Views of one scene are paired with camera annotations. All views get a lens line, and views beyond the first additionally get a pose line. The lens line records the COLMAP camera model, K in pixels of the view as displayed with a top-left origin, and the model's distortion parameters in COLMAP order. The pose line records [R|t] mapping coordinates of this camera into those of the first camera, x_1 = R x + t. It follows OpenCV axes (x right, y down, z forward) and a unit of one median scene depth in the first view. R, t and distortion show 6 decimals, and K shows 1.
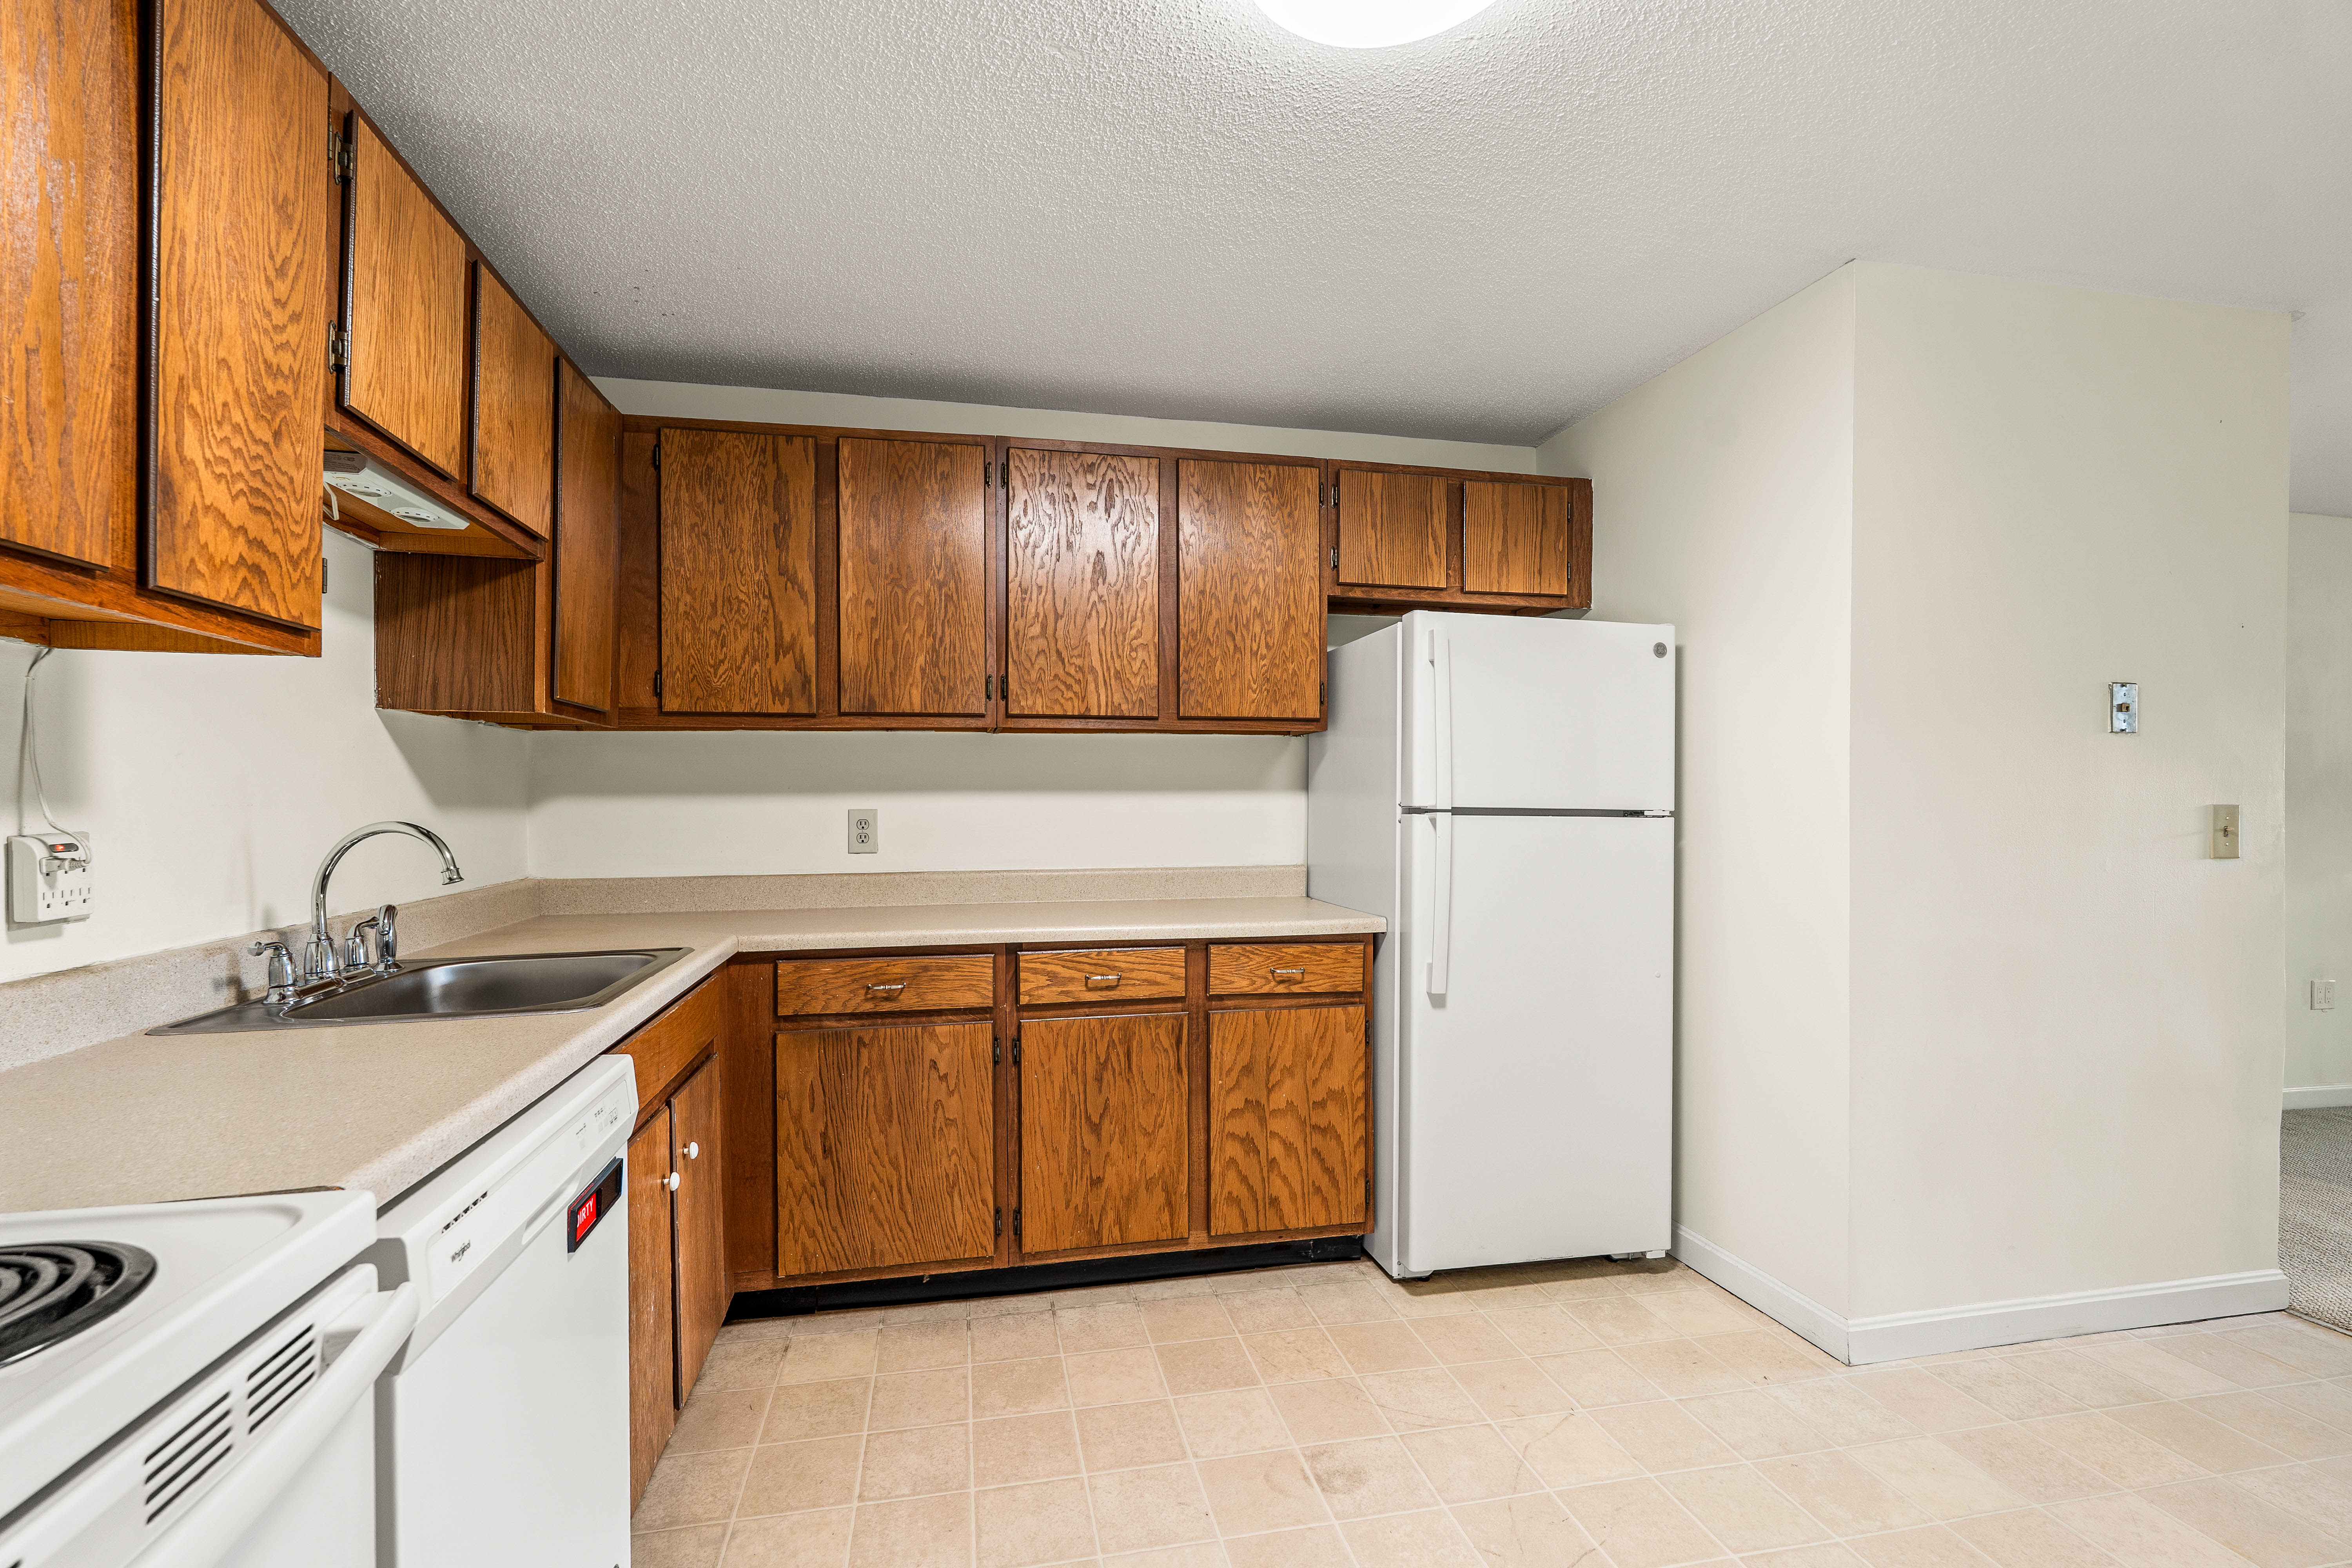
lens RADIAL K [[1046.1, 0, 1170.6], [0, 1046.1, 800.1], [0, 0, 1]] dist [-0.007740, 0.000008]
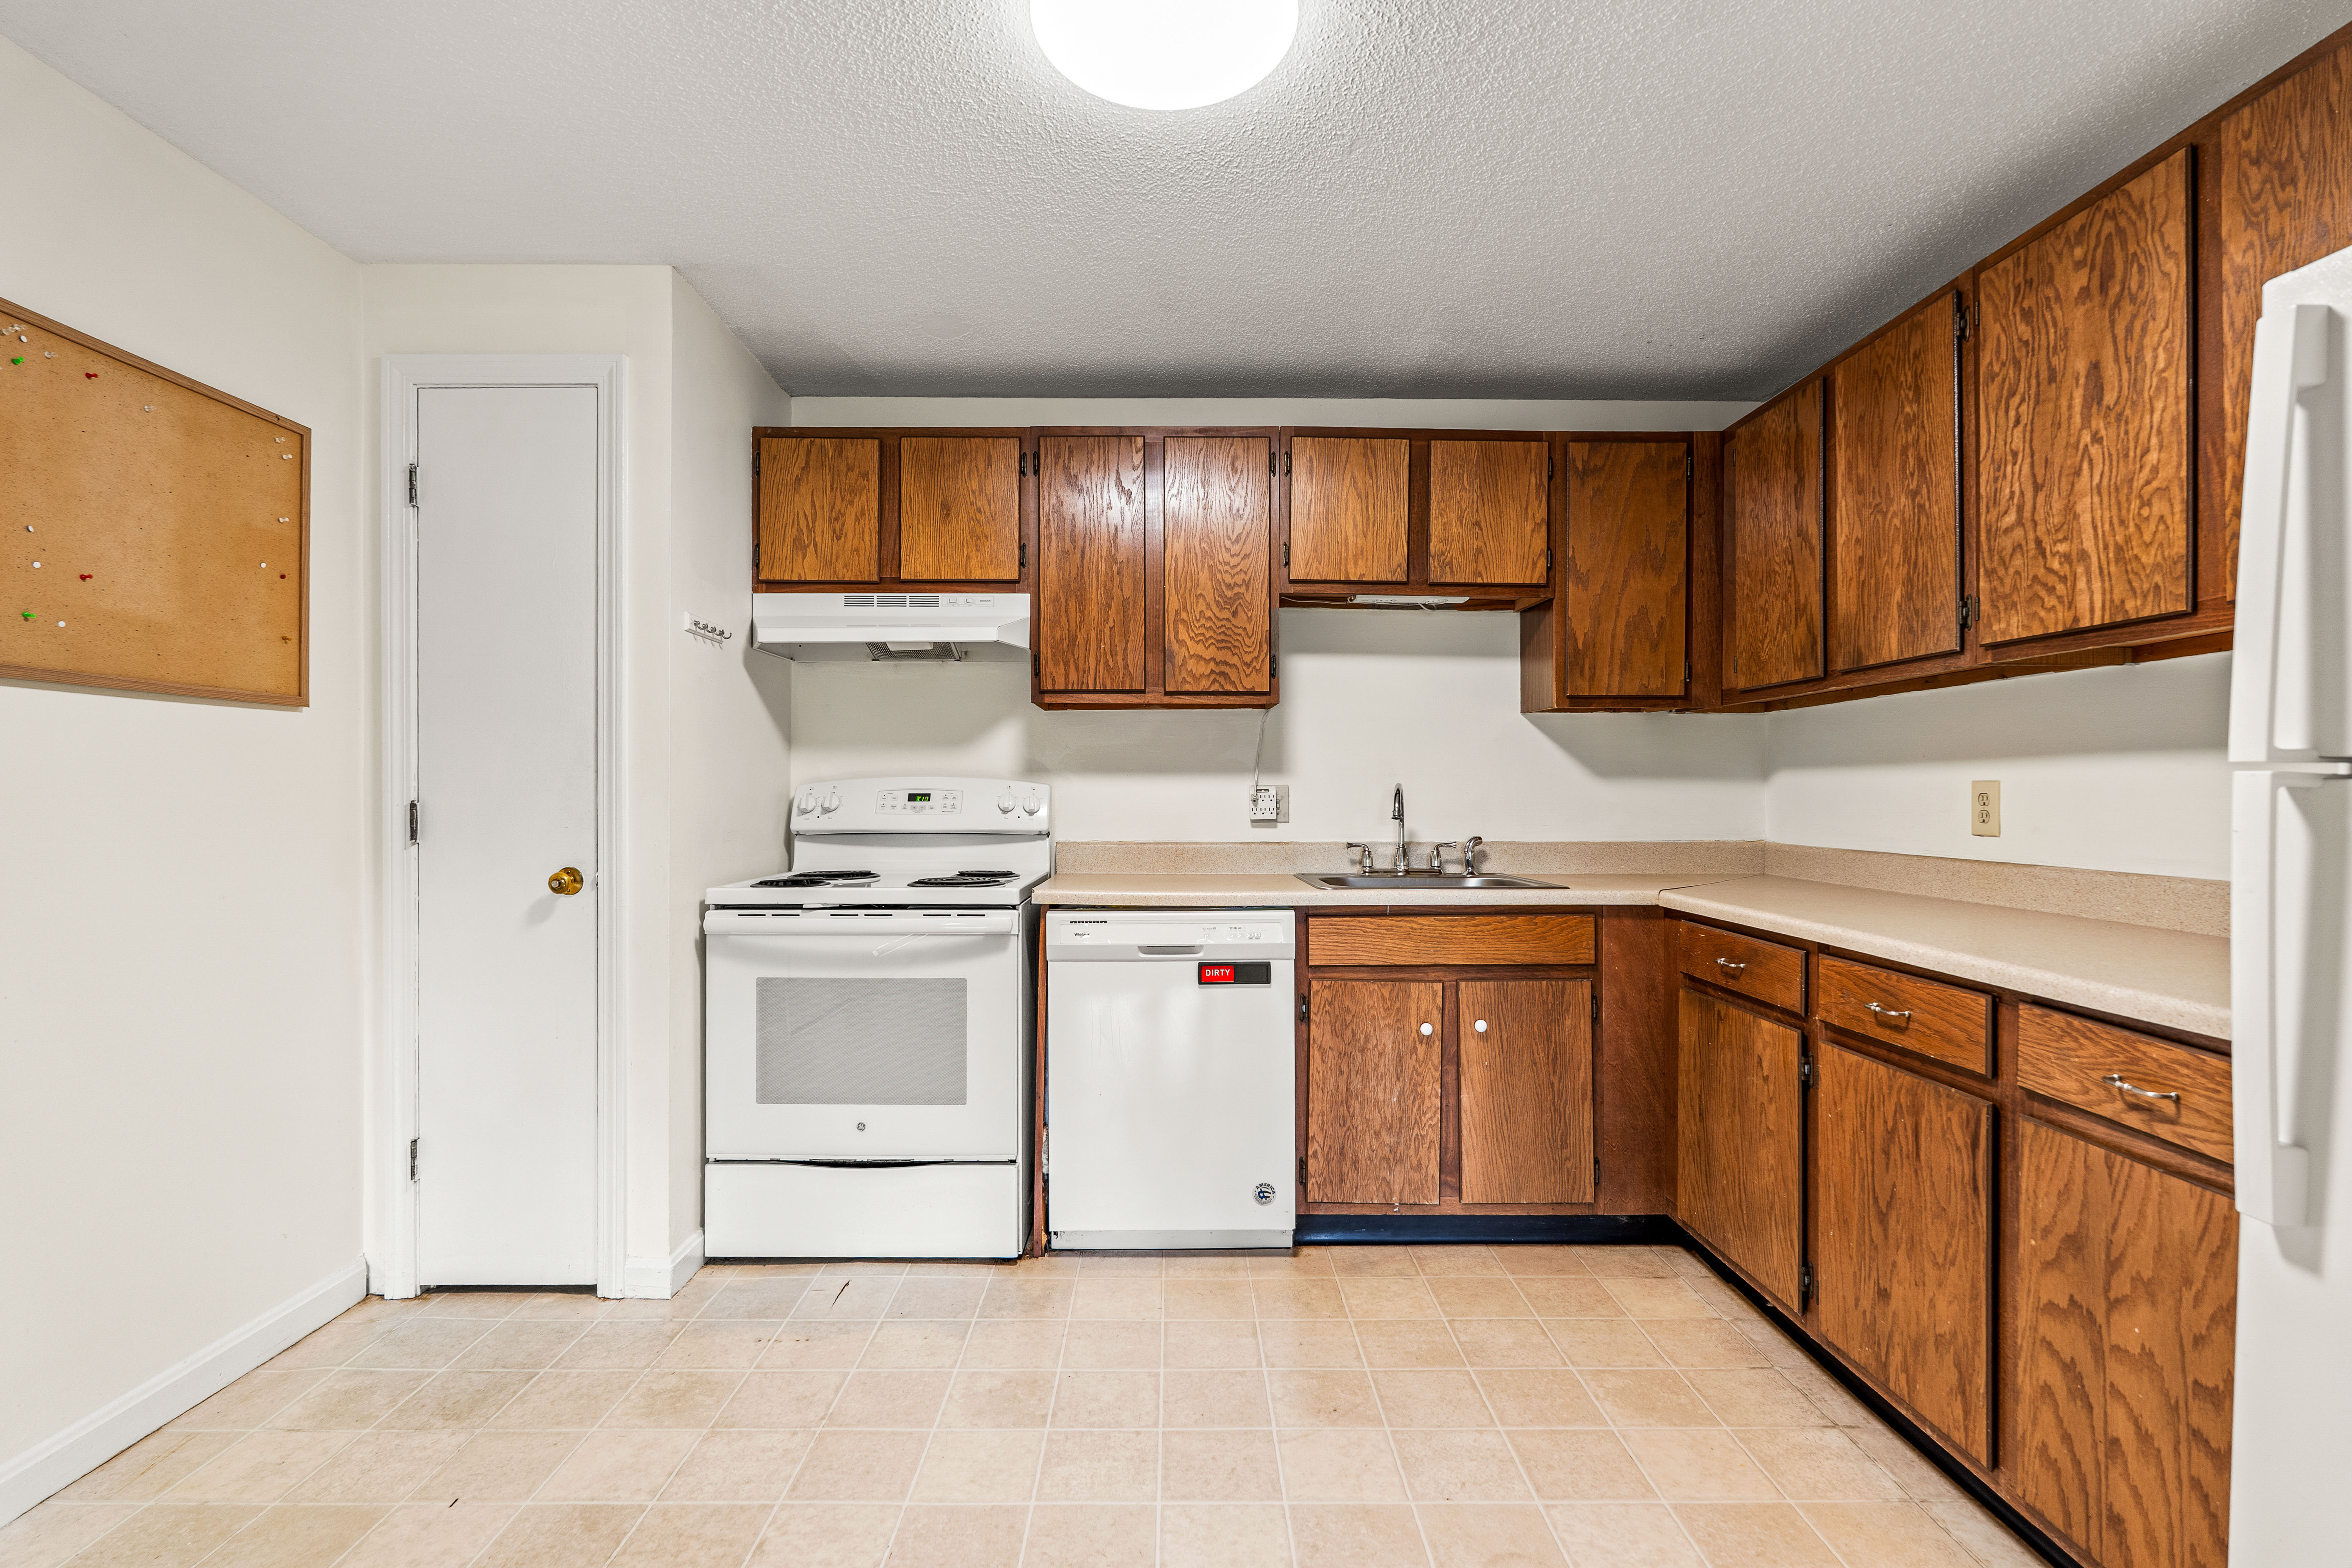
lens RADIAL K [[1056.8, 0, 1176.4], [0, 1056.8, 786.3], [0, 0, 1]] dist [-0.001718, -0.000510]
pose [[-0.196311, -0.000542, -0.980541, 0.709642], [-0.002965, 0.999996, 0.000041, 0.017342], [0.980537, 0.002915, -0.196312, 0.641352]]
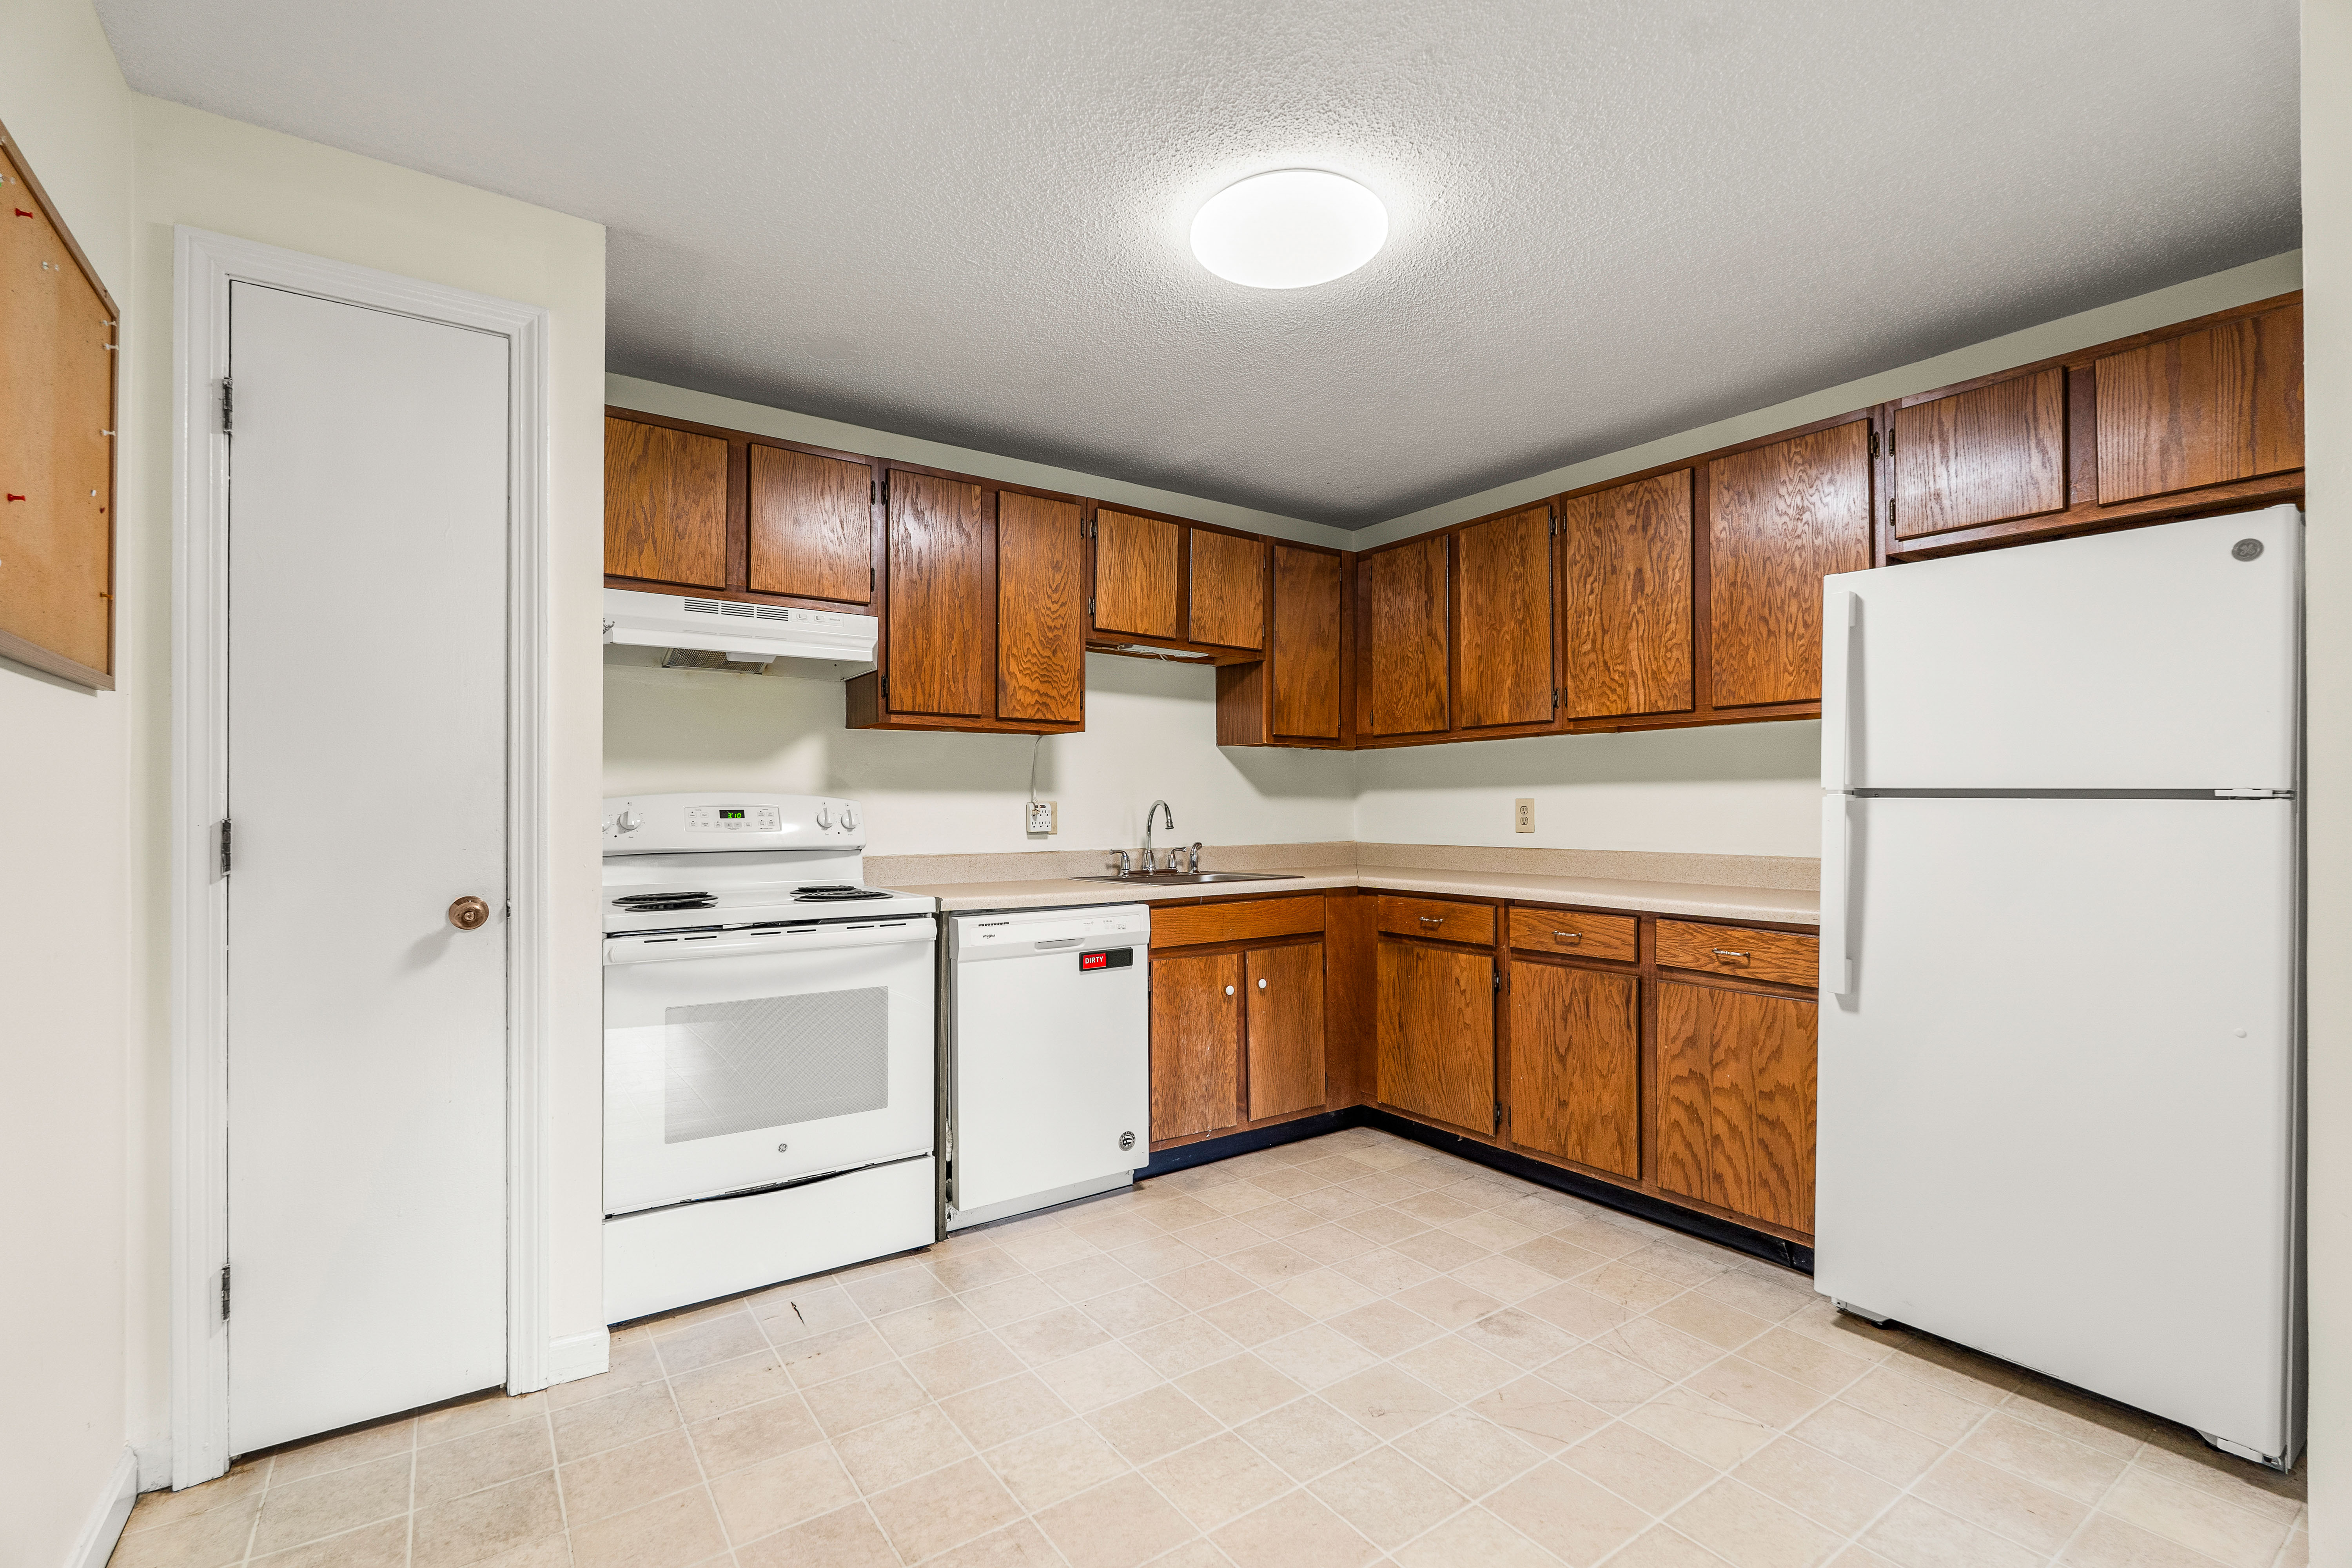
lens RADIAL K [[1040.9, 0, 1175.3], [0, 1040.9, 793.4], [0, 0, 1]] dist [-0.002404, -0.000163]
pose [[0.399465, -0.010504, -0.916688, 0.824363], [-0.001400, 0.999926, -0.012067, 0.021472], [0.916748, 0.006104, 0.399420, 0.104180]]
